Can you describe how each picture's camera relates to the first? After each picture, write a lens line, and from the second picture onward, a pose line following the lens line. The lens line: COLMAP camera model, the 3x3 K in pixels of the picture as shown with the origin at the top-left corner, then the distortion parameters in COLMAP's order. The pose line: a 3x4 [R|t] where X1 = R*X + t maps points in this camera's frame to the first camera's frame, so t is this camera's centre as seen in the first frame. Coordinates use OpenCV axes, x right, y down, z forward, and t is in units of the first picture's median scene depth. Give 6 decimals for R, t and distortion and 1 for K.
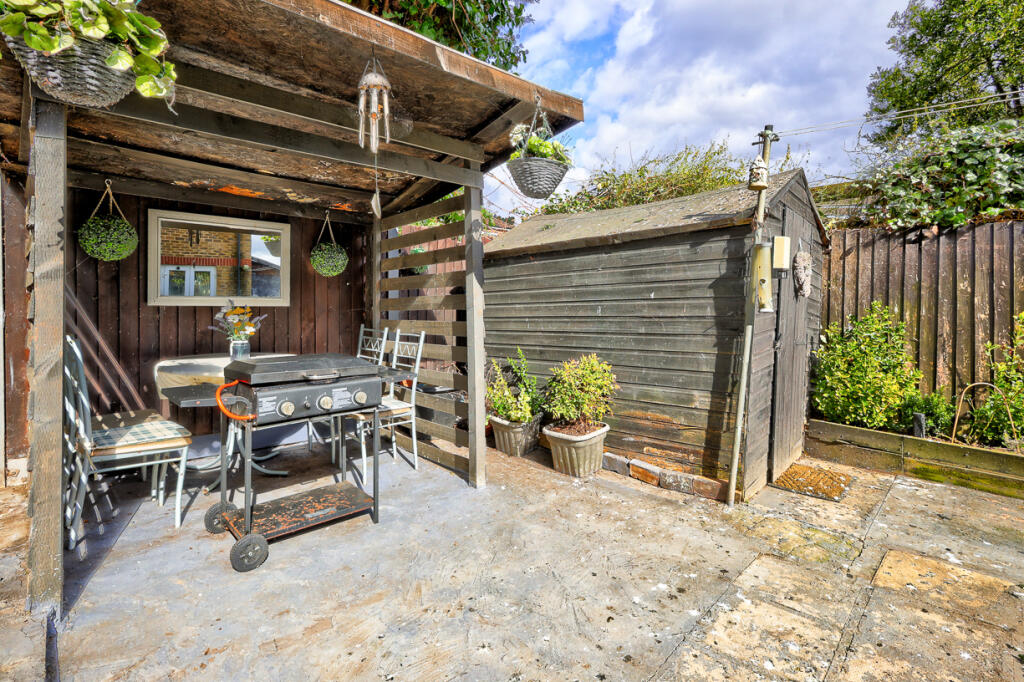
lens RADIAL K [[485.9, 0, 476.0], [0, 485.9, 304.3], [0, 0, 1]] dist [0.004334, -0.000549]
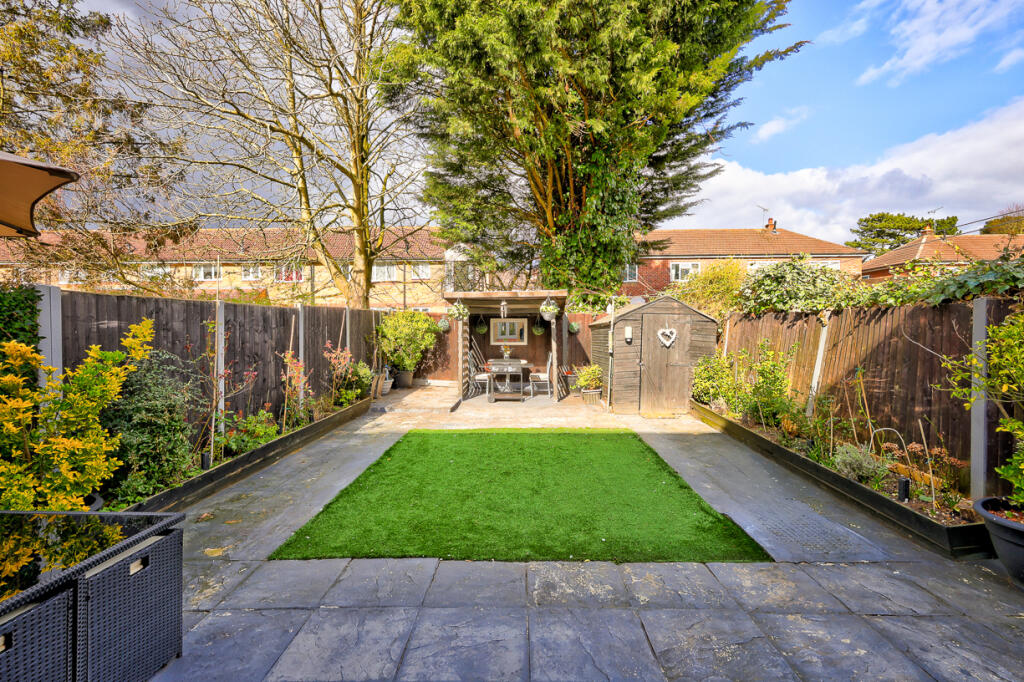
lens RADIAL K [[485.9, 0, 513.0], [0, 485.9, 340.5], [0, 0, 1]] dist [0.004334, -0.000549]
pose [[0.698619, 0.021121, -0.715182, 2.030821], [0.000420, 0.999552, 0.029929, -0.133846], [0.715494, -0.021210, 0.698297, -1.423585]]
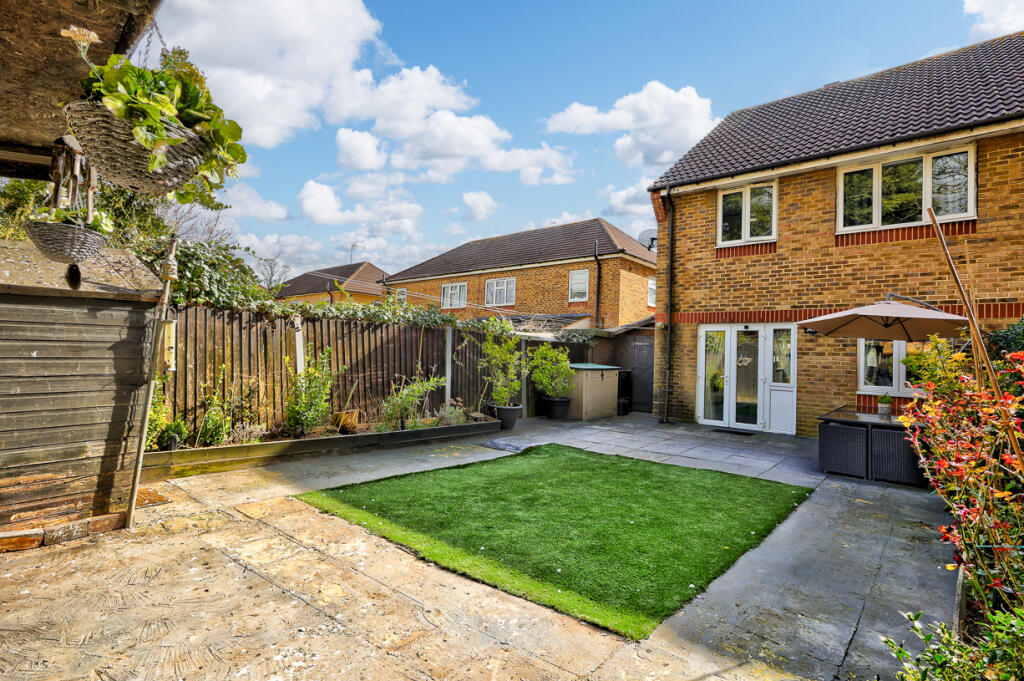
lens RADIAL K [[485.9, 0, 512.8], [0, 485.9, 347.7], [0, 0, 1]] dist [0.004334, -0.000549]
pose [[-0.079467, 0.016823, 0.996696, -0.748366], [-0.029901, 0.999367, -0.019253, -0.044801], [-0.996389, -0.031332, -0.078914, 0.137387]]
